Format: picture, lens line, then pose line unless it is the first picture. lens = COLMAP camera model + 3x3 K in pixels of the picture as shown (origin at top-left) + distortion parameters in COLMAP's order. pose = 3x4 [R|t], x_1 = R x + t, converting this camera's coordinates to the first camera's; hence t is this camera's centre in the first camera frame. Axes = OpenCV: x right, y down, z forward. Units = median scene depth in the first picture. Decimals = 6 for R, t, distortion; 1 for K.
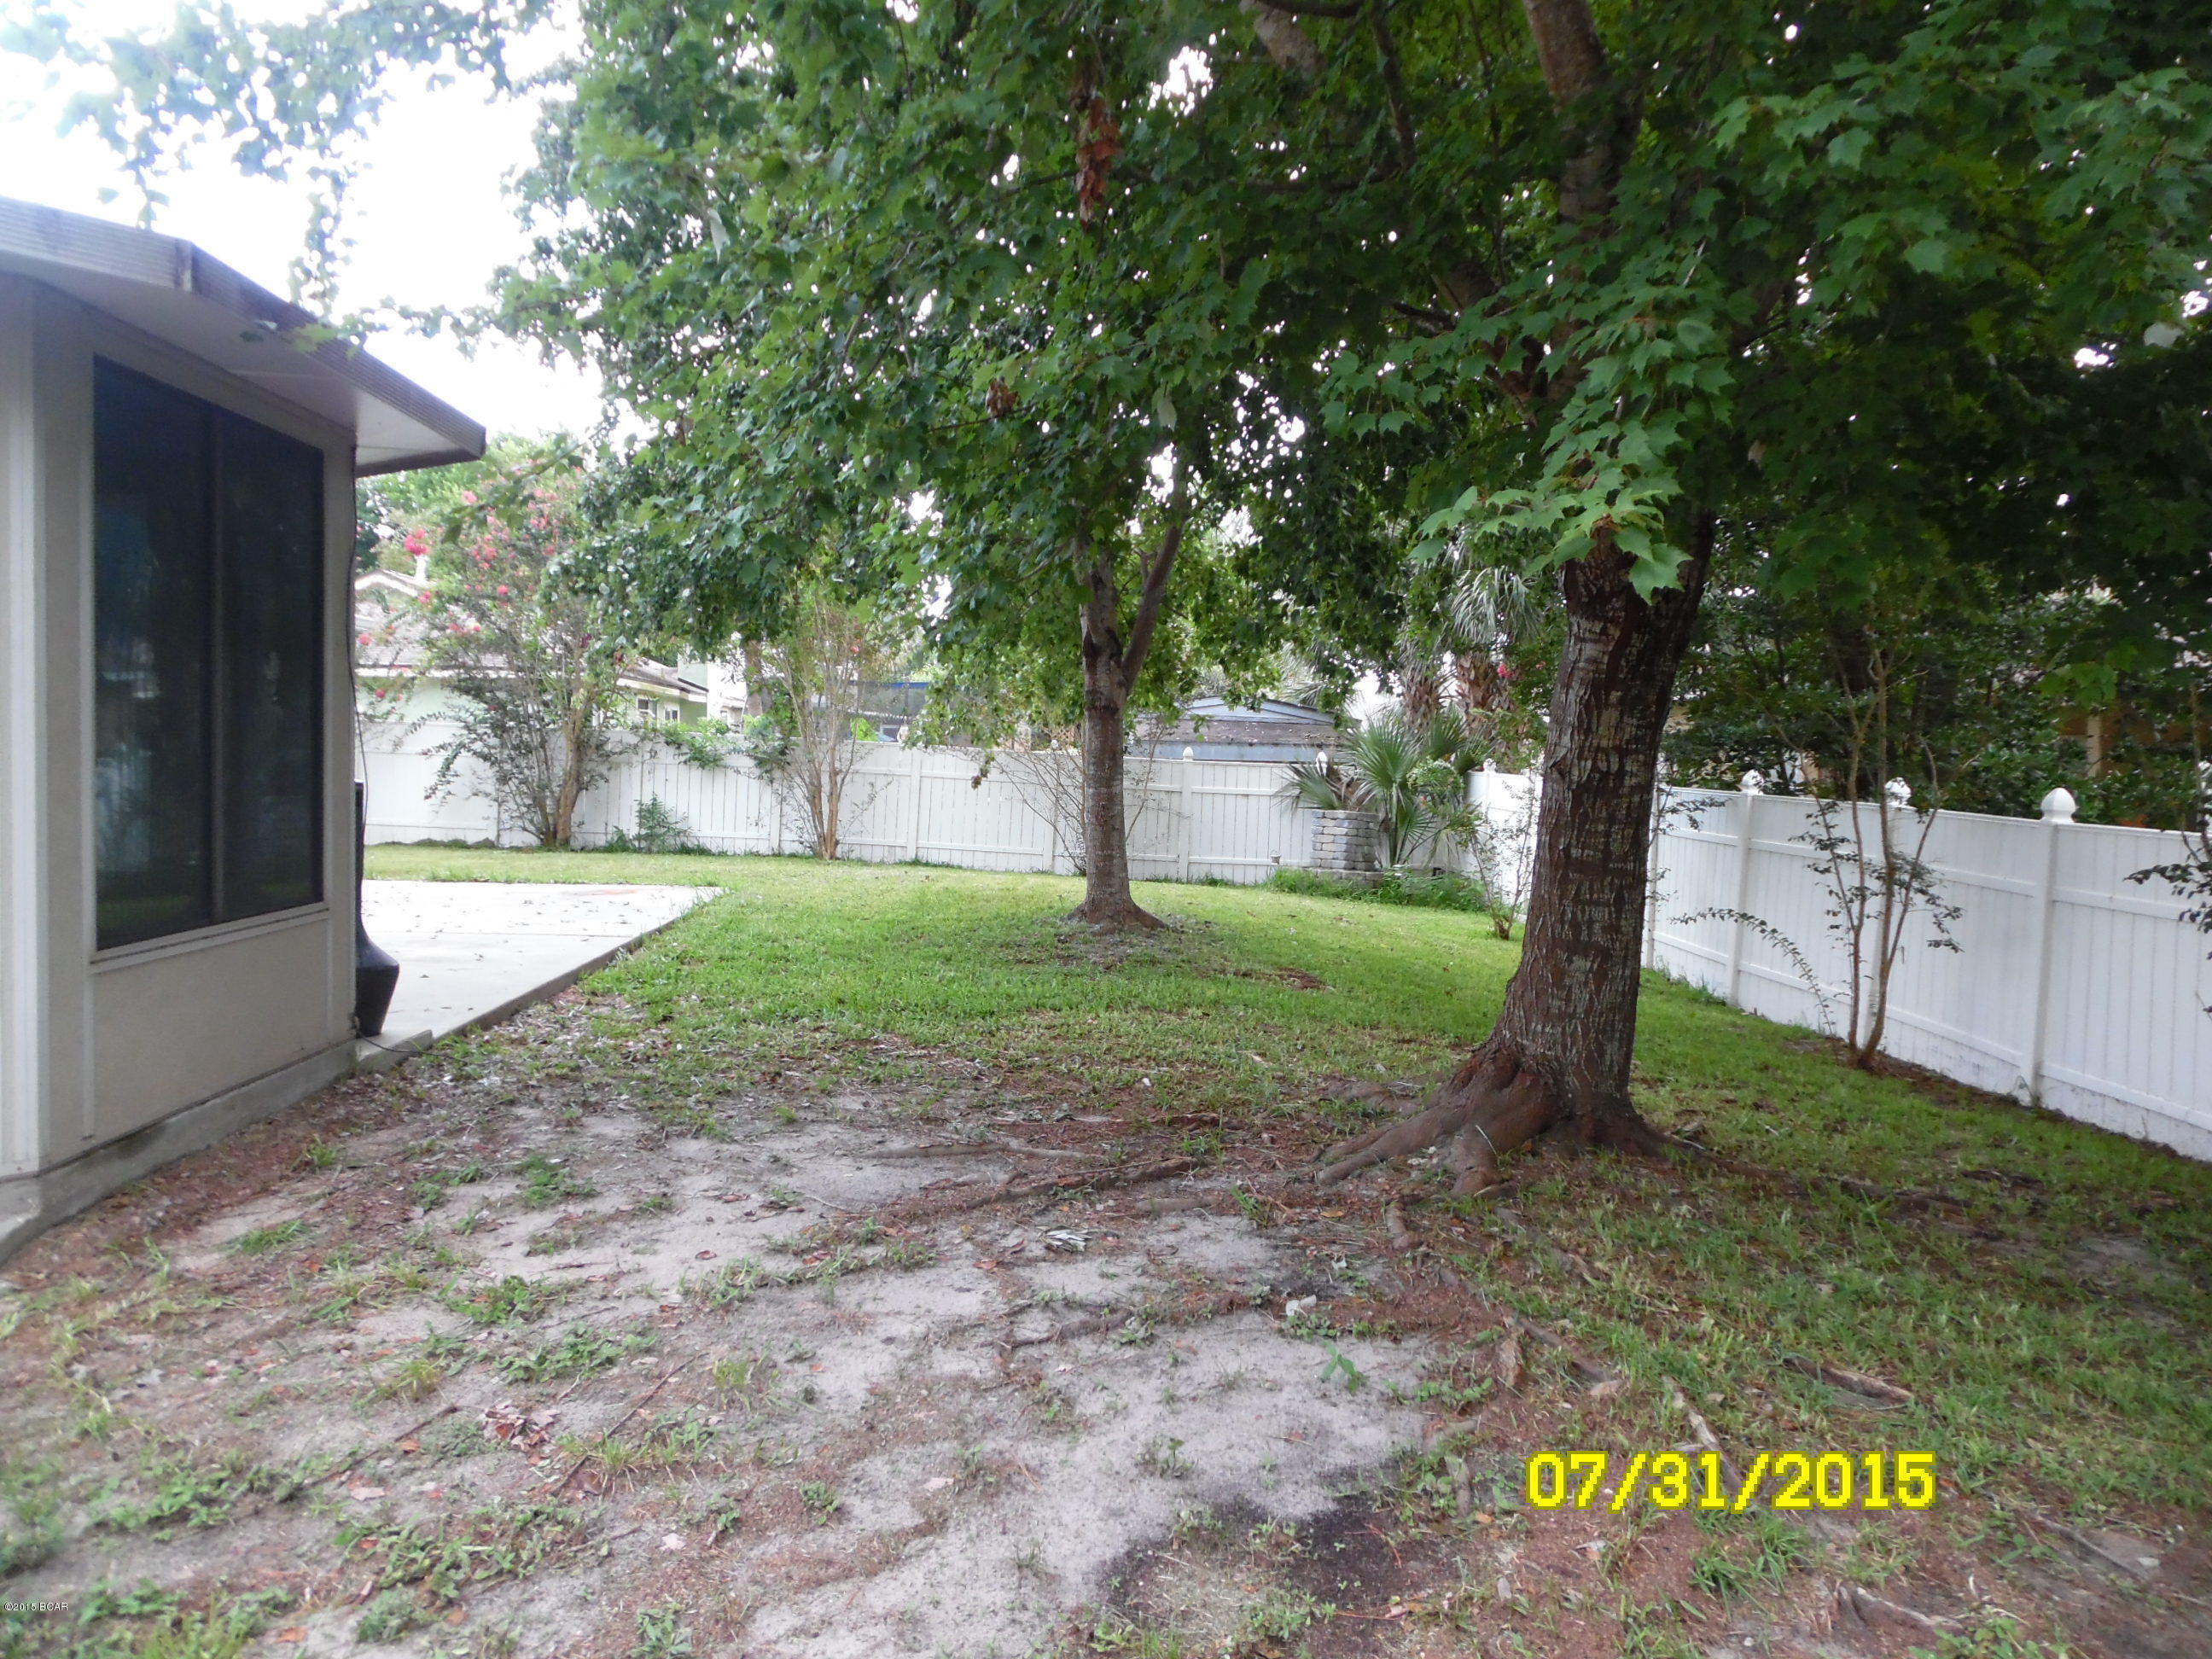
lens RADIAL K [[1562.9, 0, 1105.3], [0, 1562.9, 832.2], [0, 0, 1]] dist [-0.011869, -0.001551]
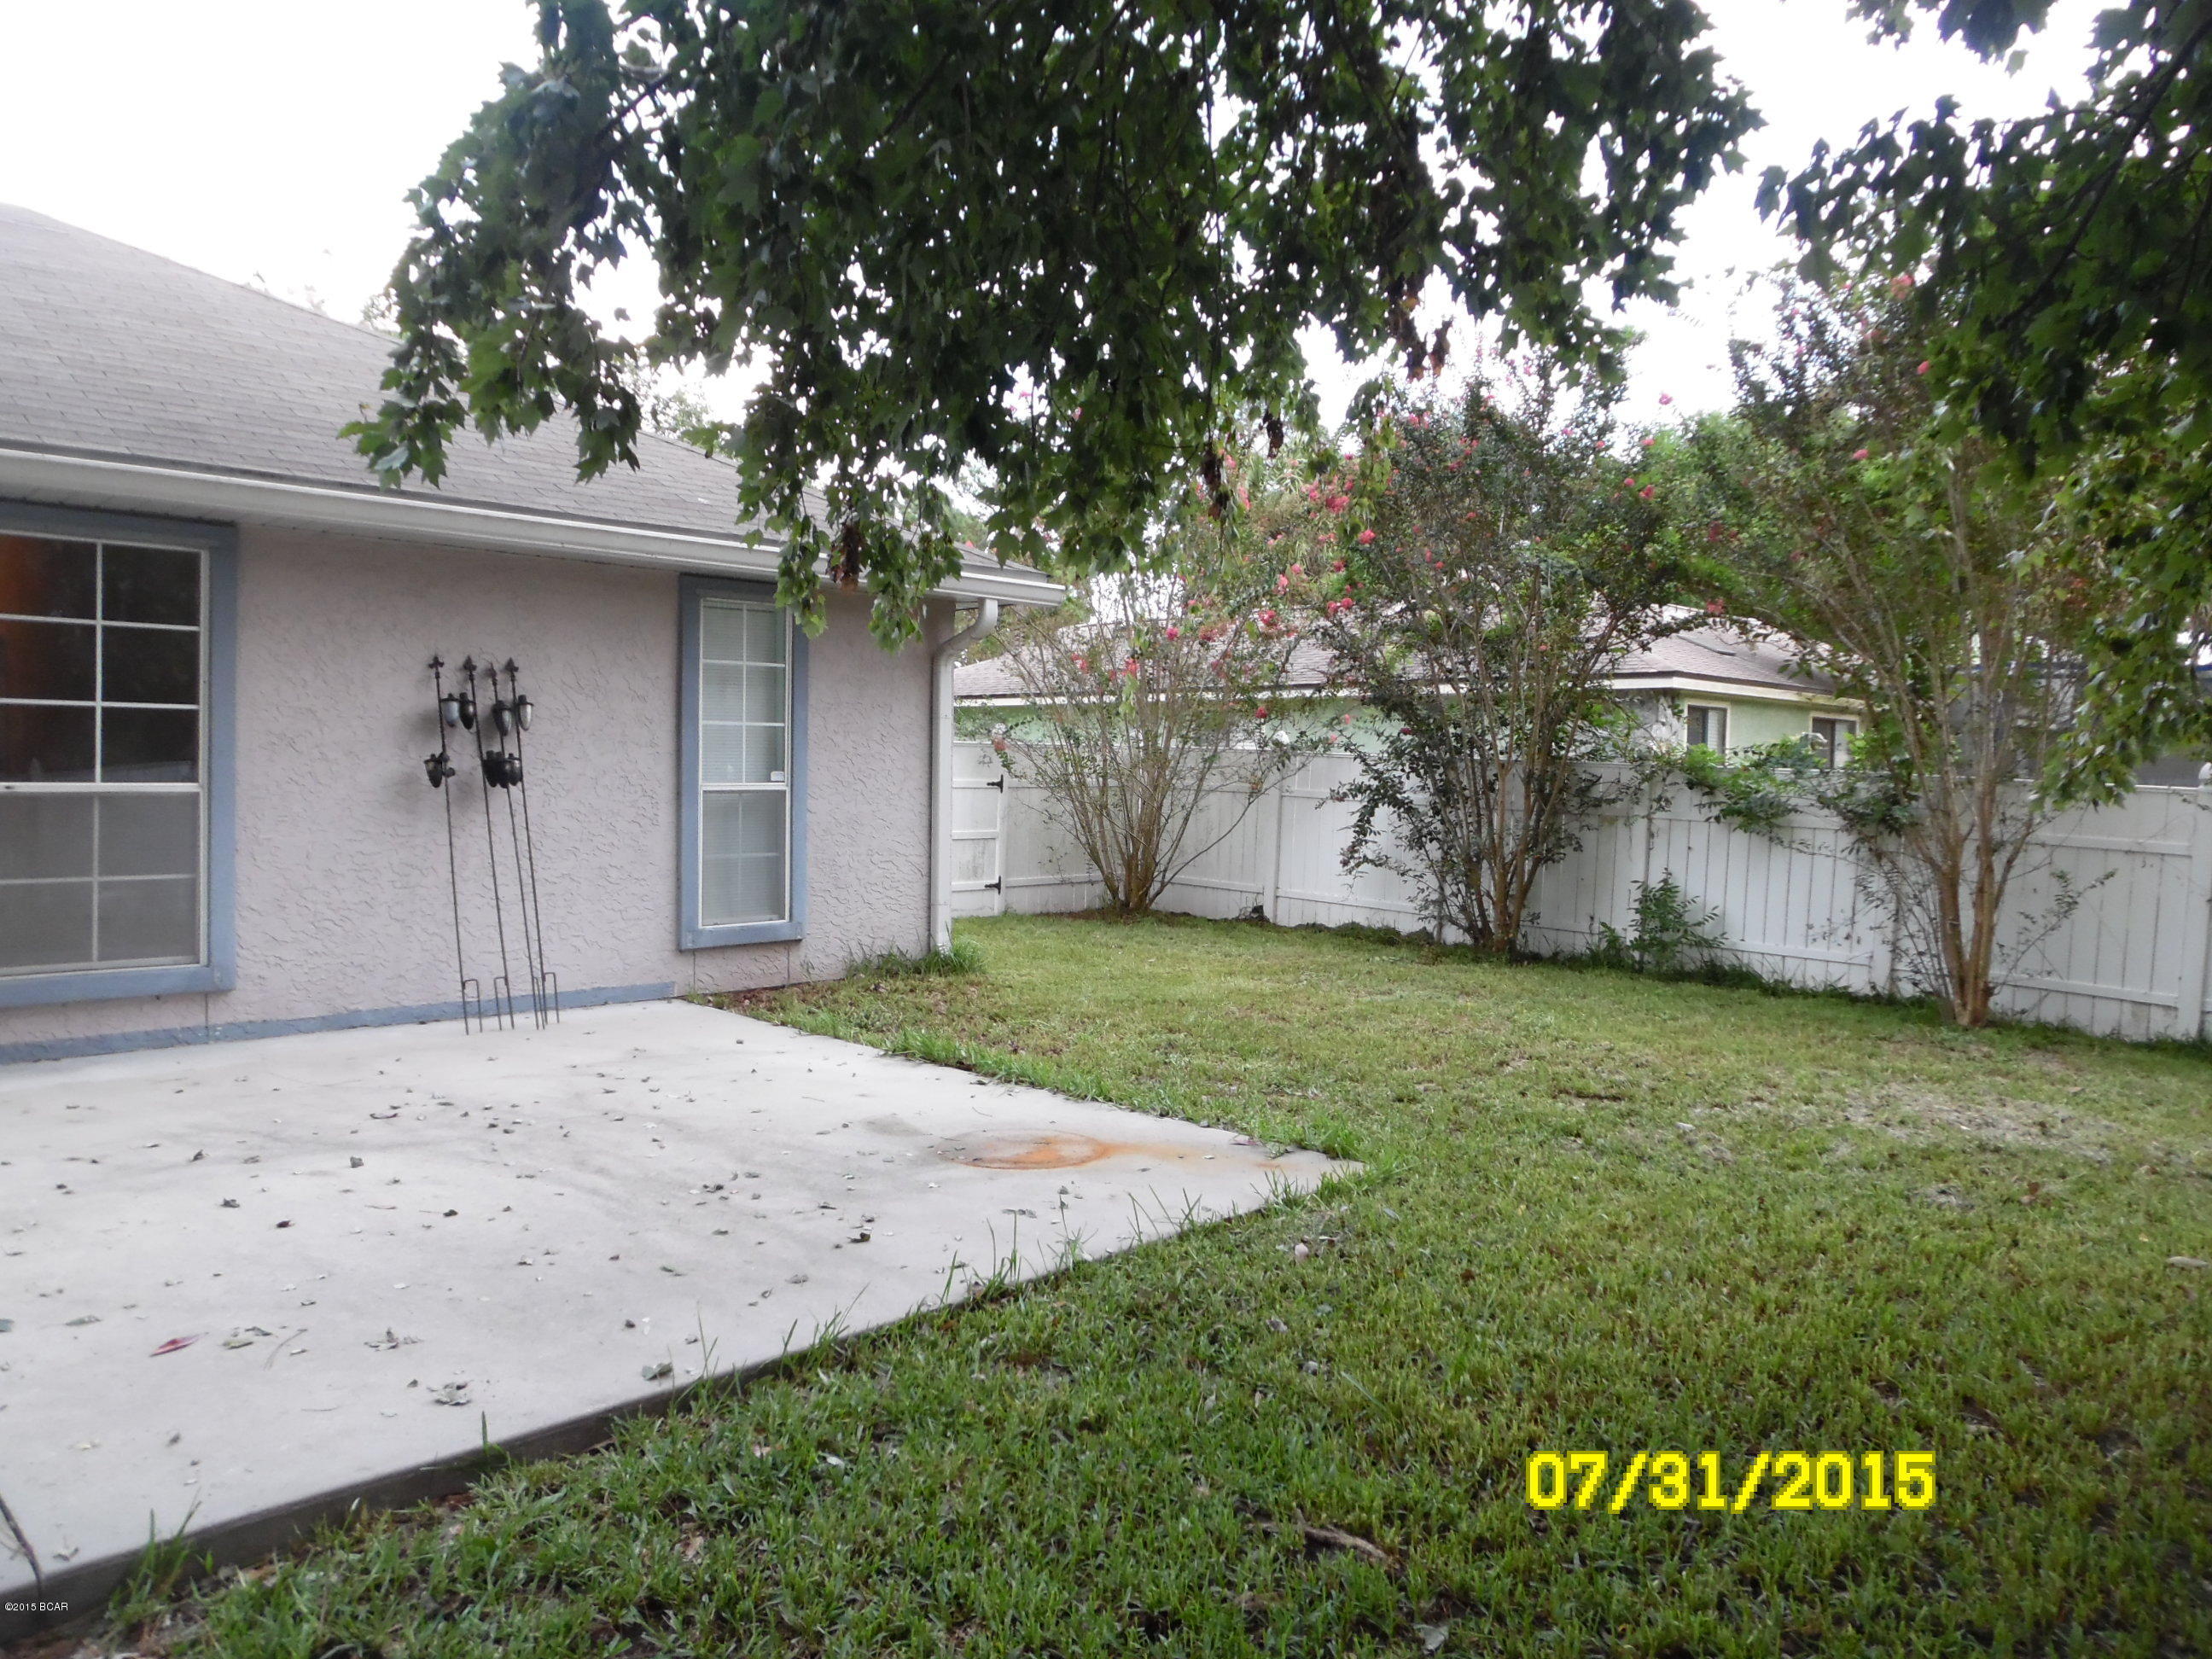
lens RADIAL K [[1562.9, 0, 1107.5], [0, 1562.9, 812.8], [0, 0, 1]] dist [-0.011869, -0.001551]
pose [[0.675859, 0.015978, -0.736858, -0.002302], [-0.042776, 0.998930, -0.017574, -0.027559], [0.735788, 0.043397, 0.675820, 0.456972]]
